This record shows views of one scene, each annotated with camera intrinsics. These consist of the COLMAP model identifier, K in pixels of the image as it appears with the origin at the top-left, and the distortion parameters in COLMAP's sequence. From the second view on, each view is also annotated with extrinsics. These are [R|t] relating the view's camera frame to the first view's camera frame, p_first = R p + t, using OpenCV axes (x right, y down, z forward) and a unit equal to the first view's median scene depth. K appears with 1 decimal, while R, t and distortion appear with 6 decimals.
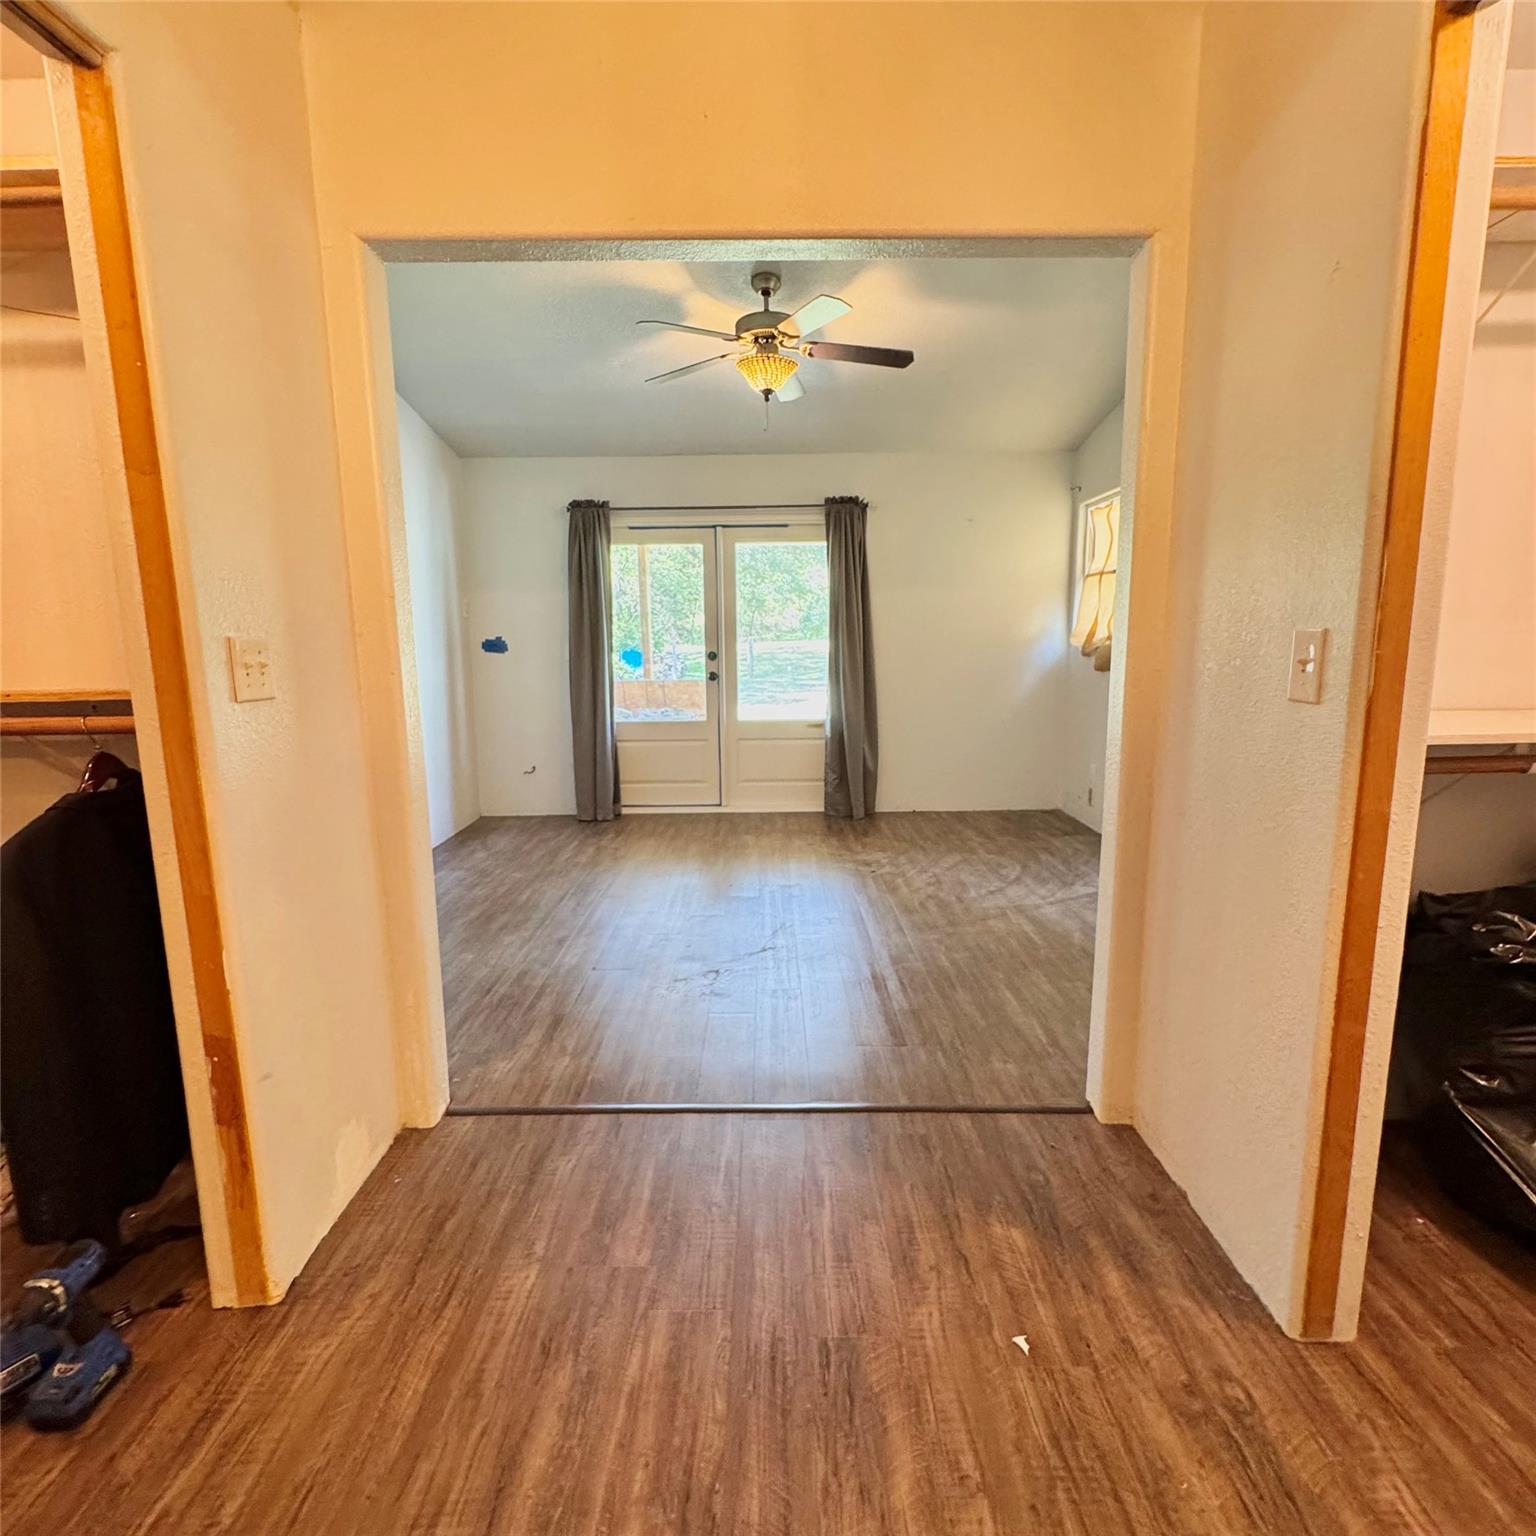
lens RADIAL K [[814.4, 0, 768.0], [0, 814.4, 768.0], [0, 0, 1]] dist [-0.004521, 0.000198]
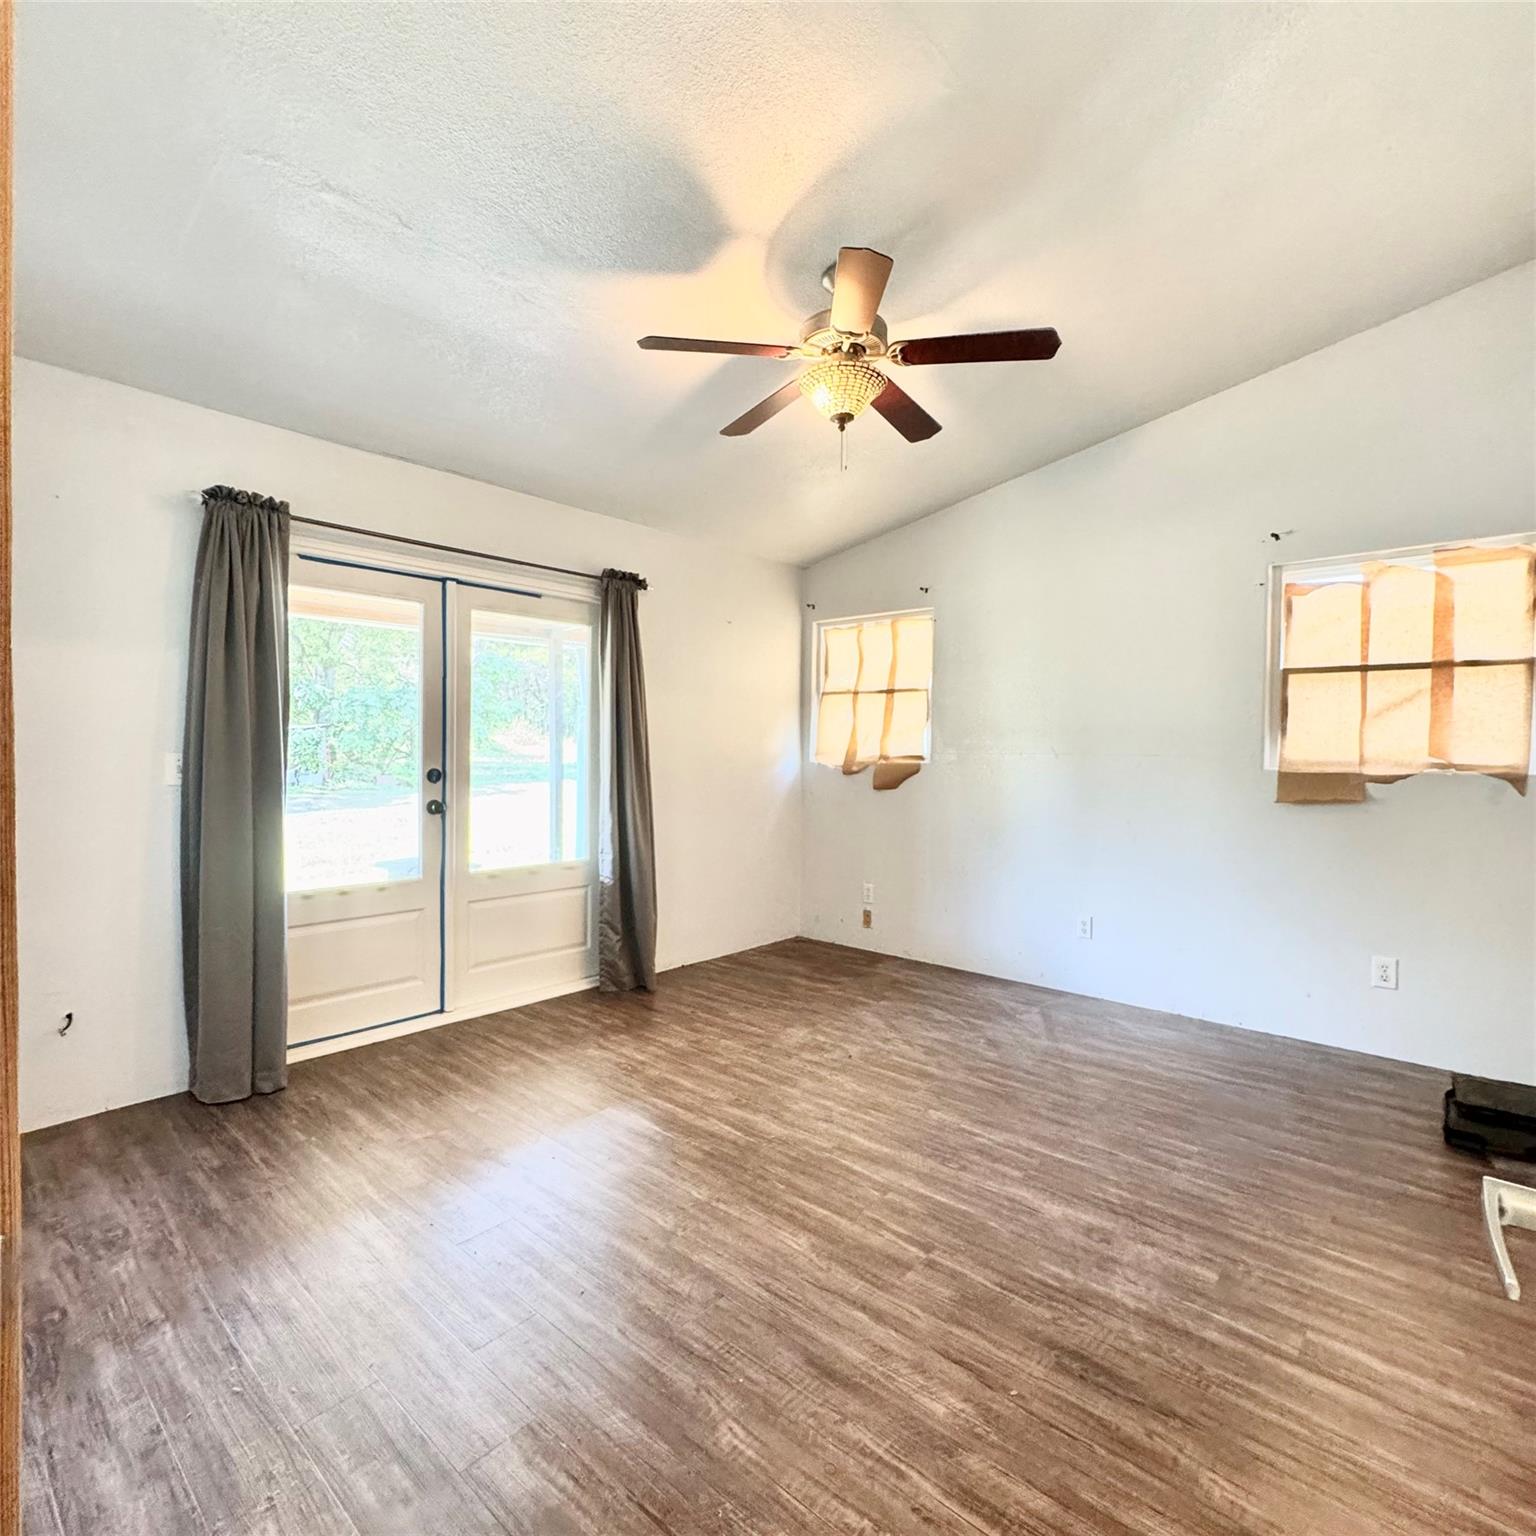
lens RADIAL K [[814.4, 0, 768.0], [0, 814.4, 768.0], [0, 0, 1]] dist [-0.004521, 0.000198]
pose [[0.663963, 0.001622, 0.747764, -0.386732], [0.098232, 0.991142, -0.089373, -0.063325], [-0.741285, 0.132794, 0.657922, 0.401122]]
